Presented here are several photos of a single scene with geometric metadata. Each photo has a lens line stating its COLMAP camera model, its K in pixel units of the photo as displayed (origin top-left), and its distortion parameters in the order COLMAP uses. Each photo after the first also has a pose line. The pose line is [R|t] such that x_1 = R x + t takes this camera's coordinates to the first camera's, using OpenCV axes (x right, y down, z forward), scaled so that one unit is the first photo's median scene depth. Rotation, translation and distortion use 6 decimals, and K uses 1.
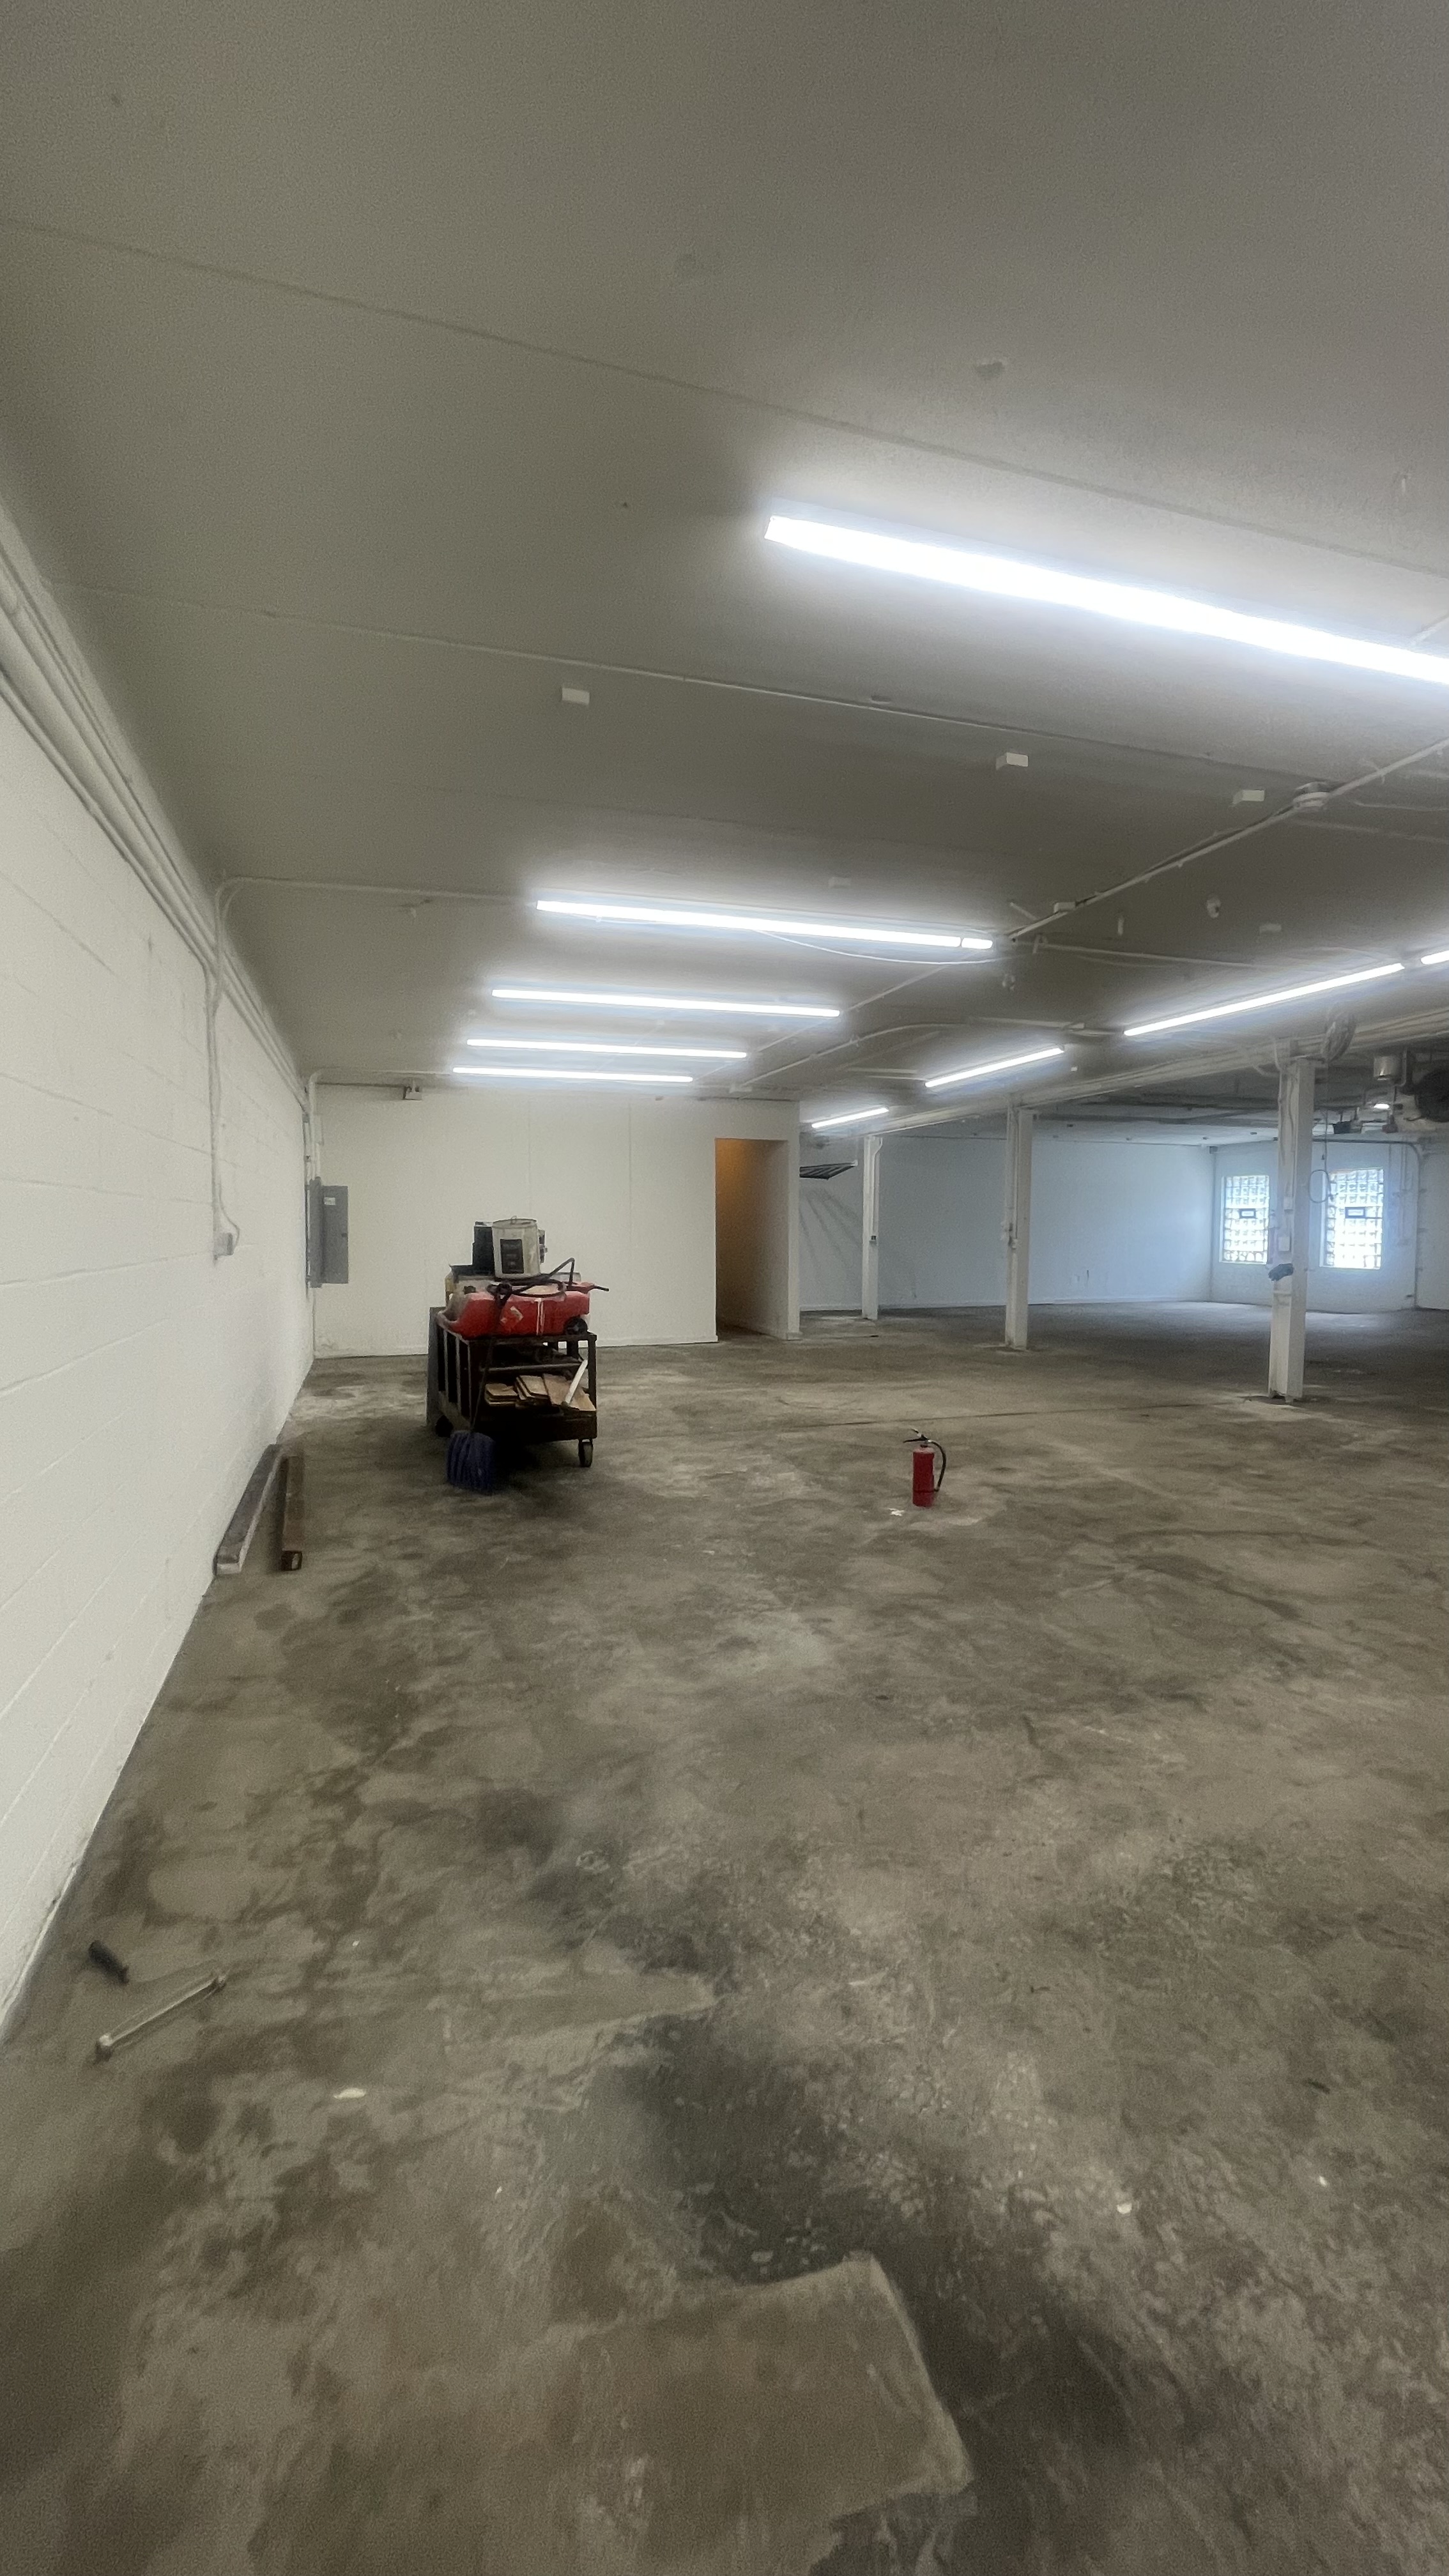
lens RADIAL K [[1082.8, 0, 727.0], [0, 1082.8, 1280.5], [0, 0, 1]] dist [-0.000649, 0.004887]
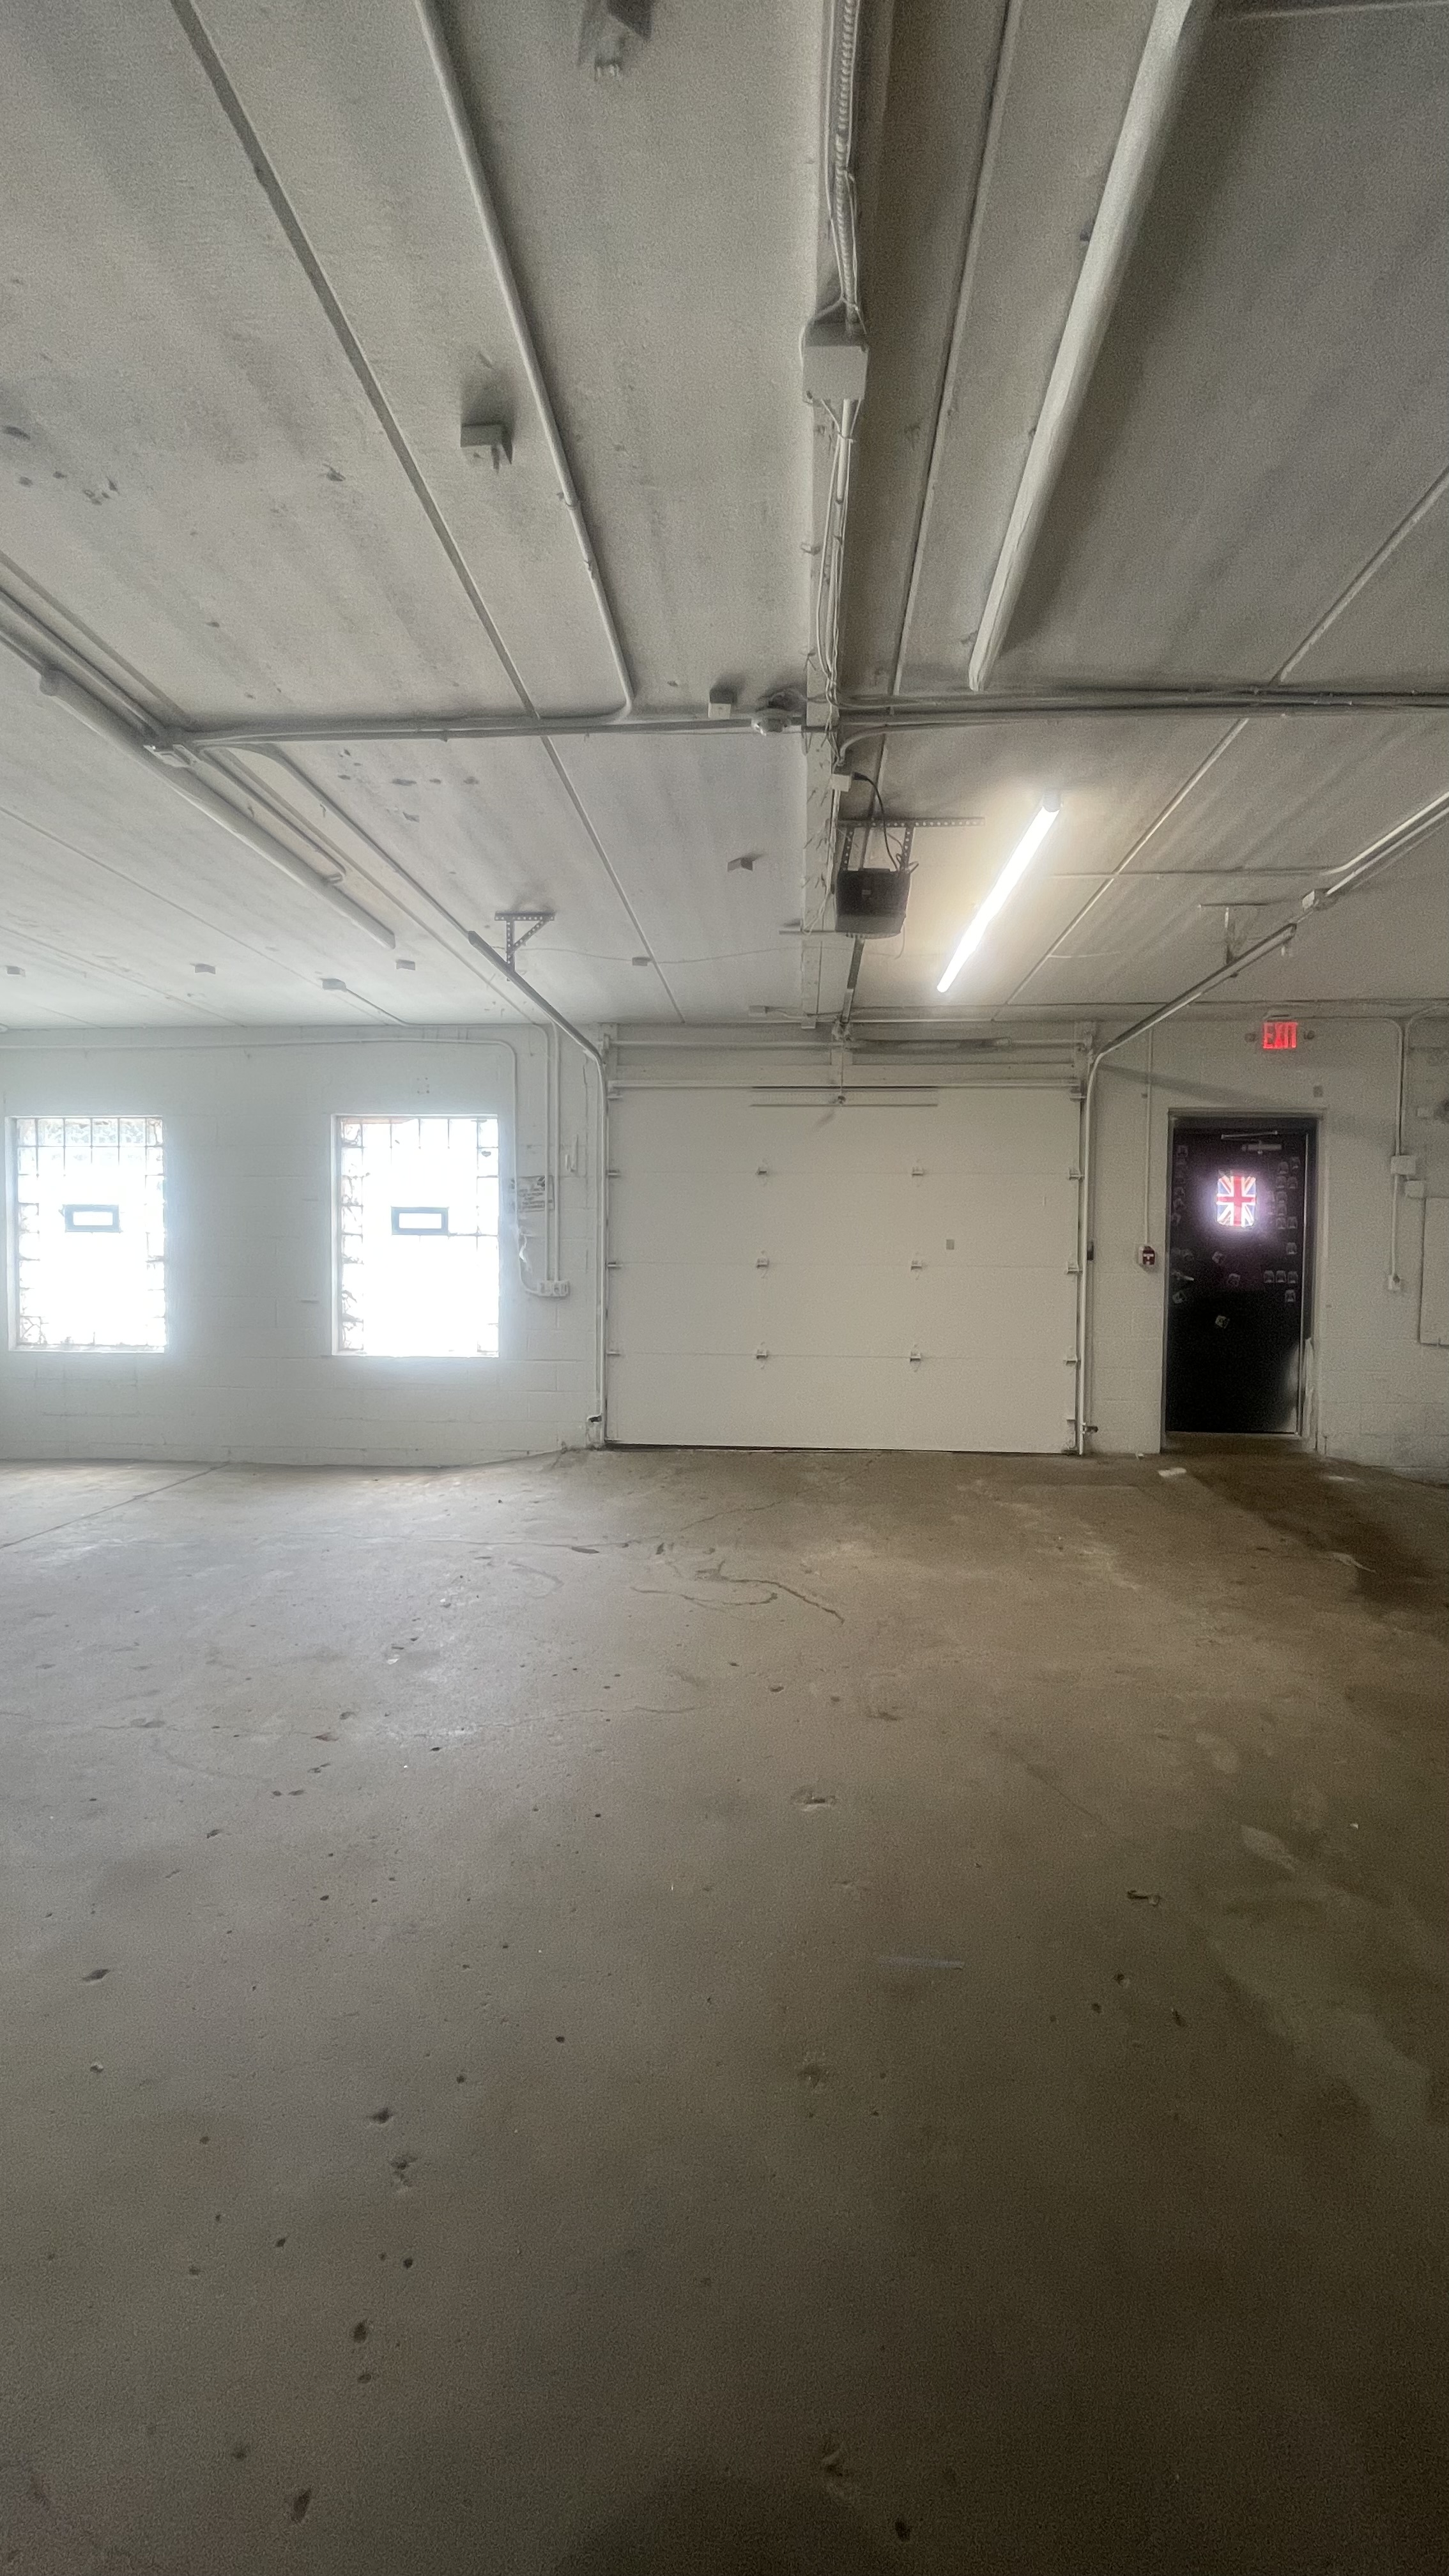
lens RADIAL K [[1082.8, 0, 727.0], [0, 1082.8, 1280.5], [0, 0, 1]] dist [-0.000649, 0.004887]
pose [[0.366811, -0.031775, 0.929753, 0.849429], [0.043310, 0.998916, 0.017052, -0.149938], [-0.929287, 0.034013, 0.367790, 2.652083]]
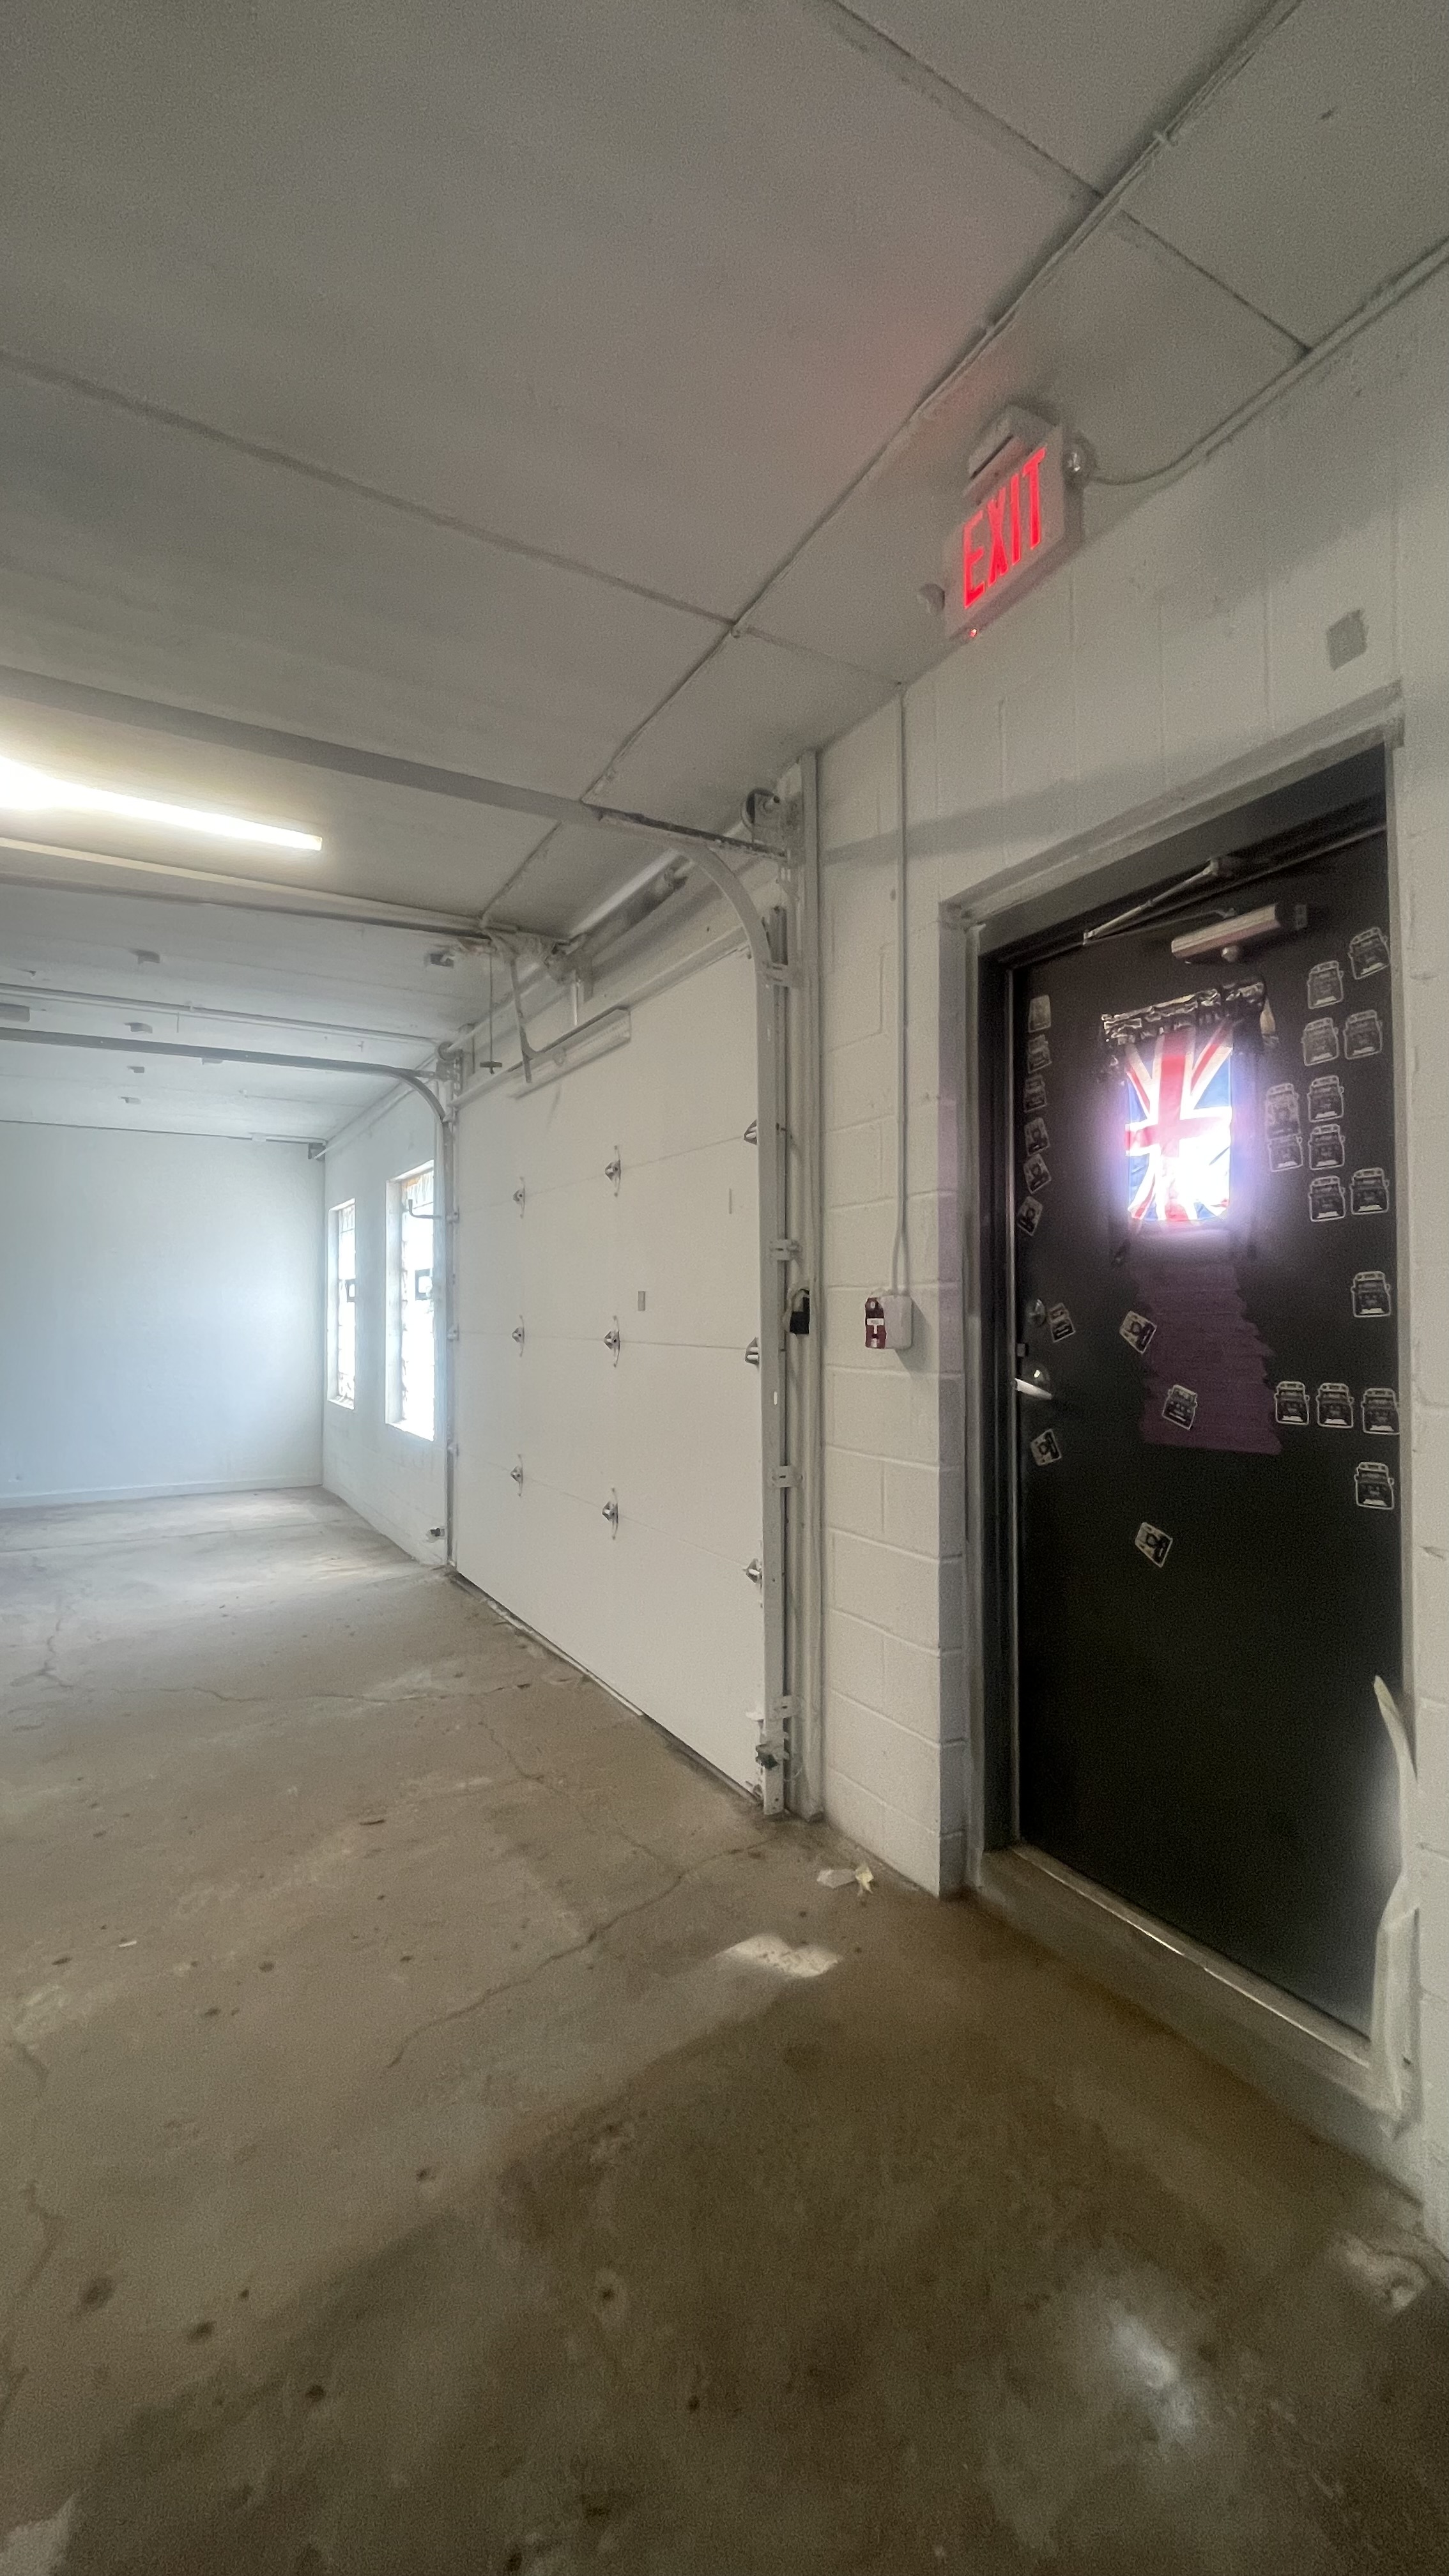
lens RADIAL K [[1082.8, 0, 727.0], [0, 1082.8, 1280.5], [0, 0, 1]] dist [-0.000649, 0.004887]
pose [[0.979152, -0.002087, 0.203118, 2.174952], [0.018235, 0.996813, -0.077658, -0.116208], [-0.202309, 0.079743, 0.976070, 2.177689]]
